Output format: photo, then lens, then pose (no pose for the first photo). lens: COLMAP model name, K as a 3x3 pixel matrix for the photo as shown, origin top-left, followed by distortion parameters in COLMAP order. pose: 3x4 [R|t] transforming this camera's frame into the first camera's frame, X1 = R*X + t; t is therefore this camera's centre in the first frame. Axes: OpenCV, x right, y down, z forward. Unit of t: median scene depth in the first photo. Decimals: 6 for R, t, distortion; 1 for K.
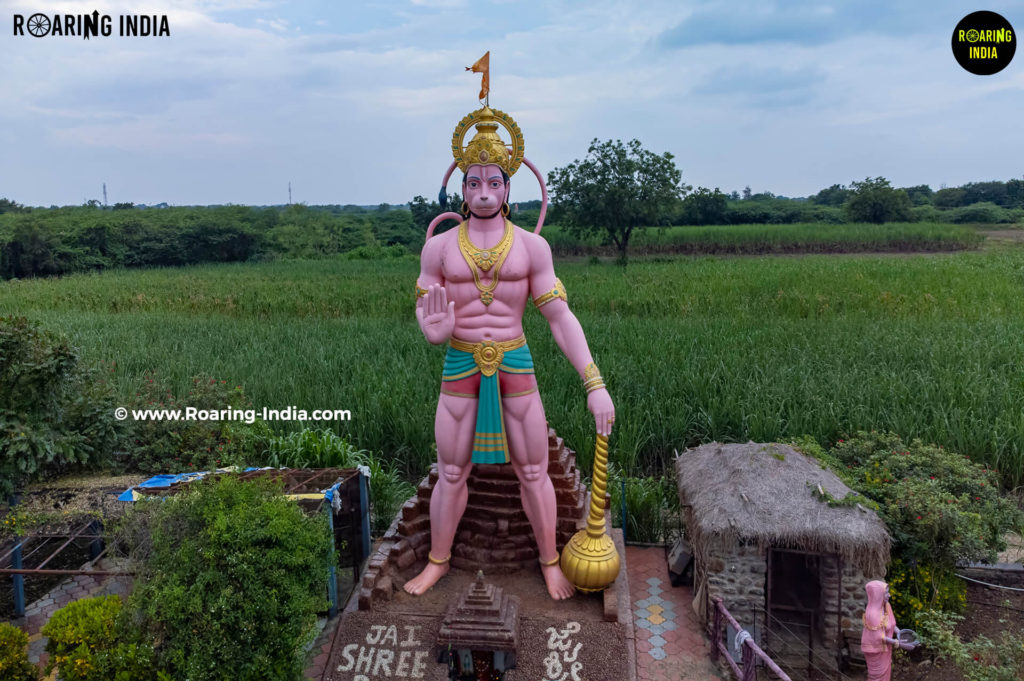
lens RADIAL K [[782.5, 0, 502.2], [0, 782.5, 293.1], [0, 0, 1]] dist [0.006081, 0.014412]
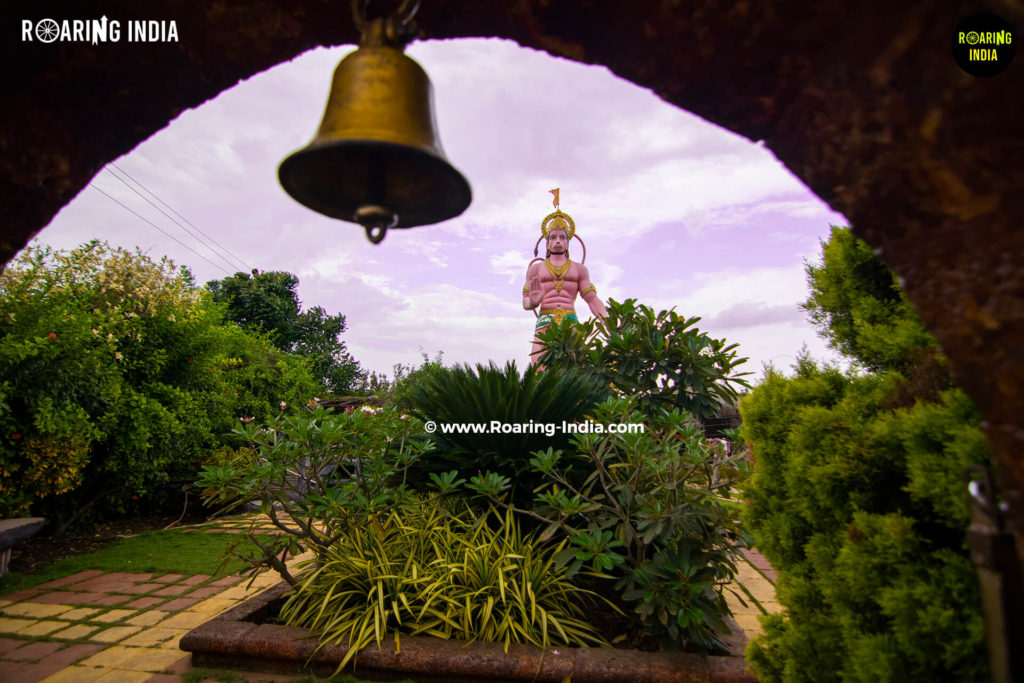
lens RADIAL K [[526.7, 0, 502.0], [0, 526.7, 339.6], [0, 0, 1]] dist [-0.001734, -0.000020]
pose [[0.998656, 0.022313, -0.046779, -0.102965], [-0.033602, 0.965927, -0.256624, 0.511293], [0.039459, 0.257851, 0.965379, -0.342666]]
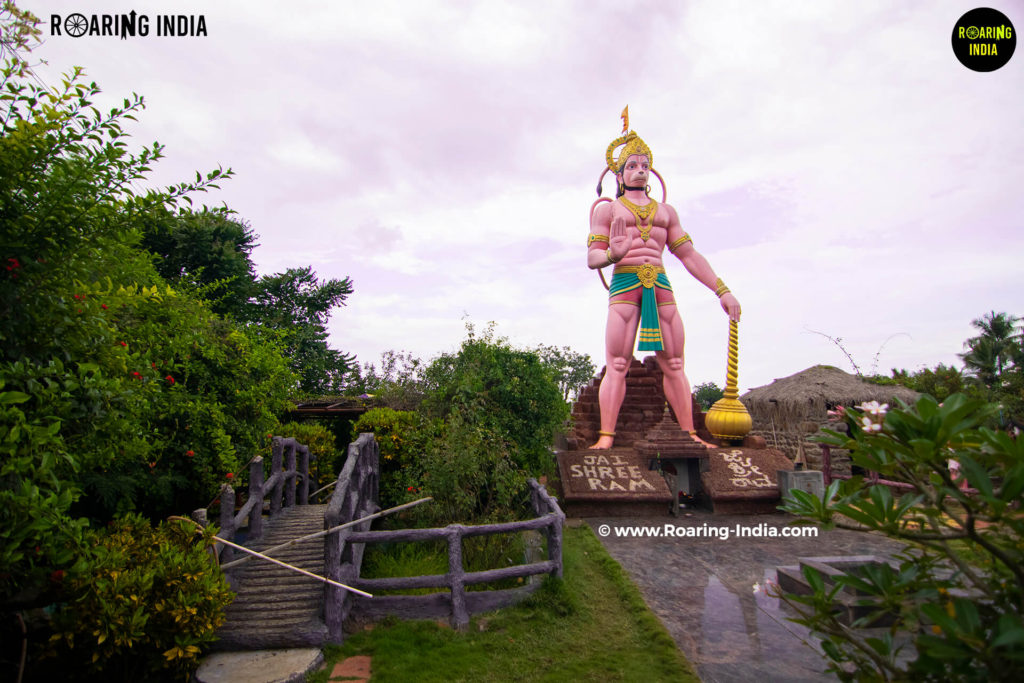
lens RADIAL K [[524.7, 0, 500.9], [0, 524.7, 339.2], [0, 0, 1]] dist [-0.010395, -0.007370]
pose [[0.995246, 0.020978, 0.095109, -0.380981], [0.005076, 0.964028, -0.265752, 0.456037], [-0.097263, 0.264972, 0.959338, 0.130396]]
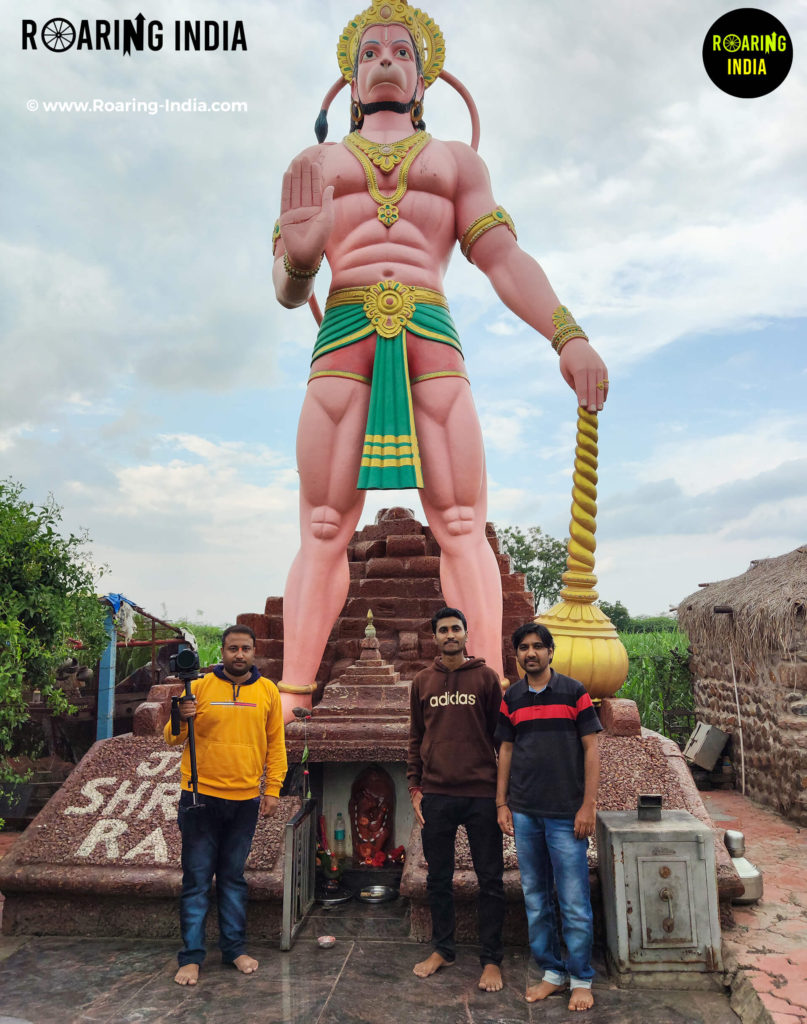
lens RADIAL K [[806.2, 0, 404.3], [0, 806.2, 535.6], [0, 0, 1]] dist [0.077388, -0.106923]
pose [[0.999813, 0.009342, 0.016943, -0.014769], [-0.004810, 0.968235, -0.249995, 0.409818], [-0.018740, 0.249866, 0.968099, 0.447467]]
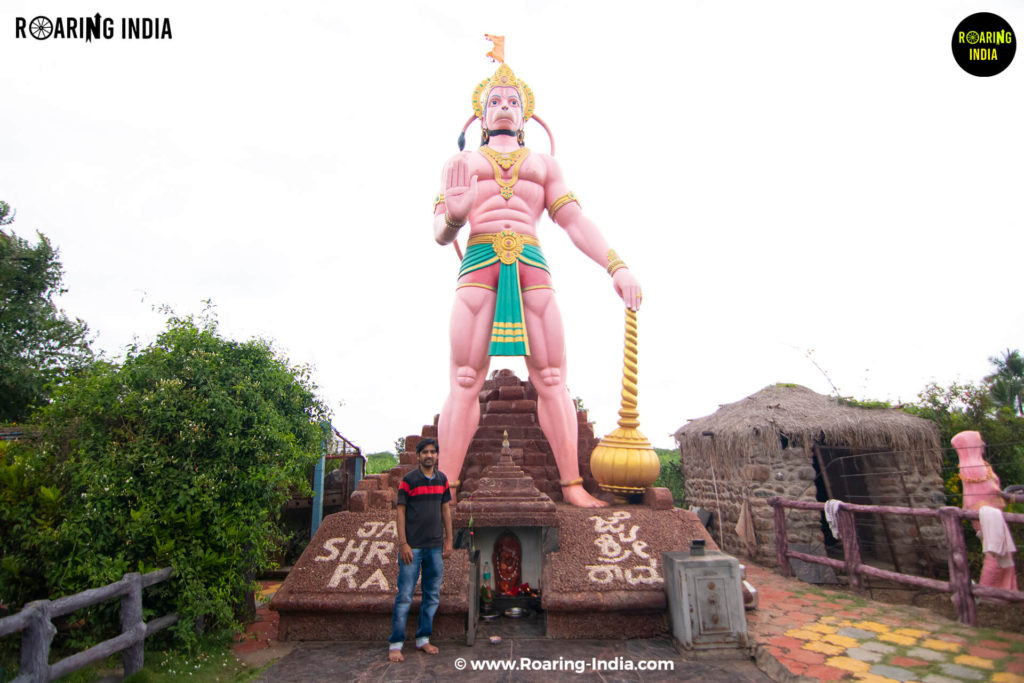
lens RADIAL K [[524.7, 0, 503.0], [0, 524.7, 337.5], [0, 0, 1]] dist [-0.010395, -0.007370]
pose [[0.996248, 0.026142, 0.082497, -0.076023], [0.004722, 0.935444, -0.353444, 0.426863], [-0.086411, 0.352507, 0.931811, 0.429930]]
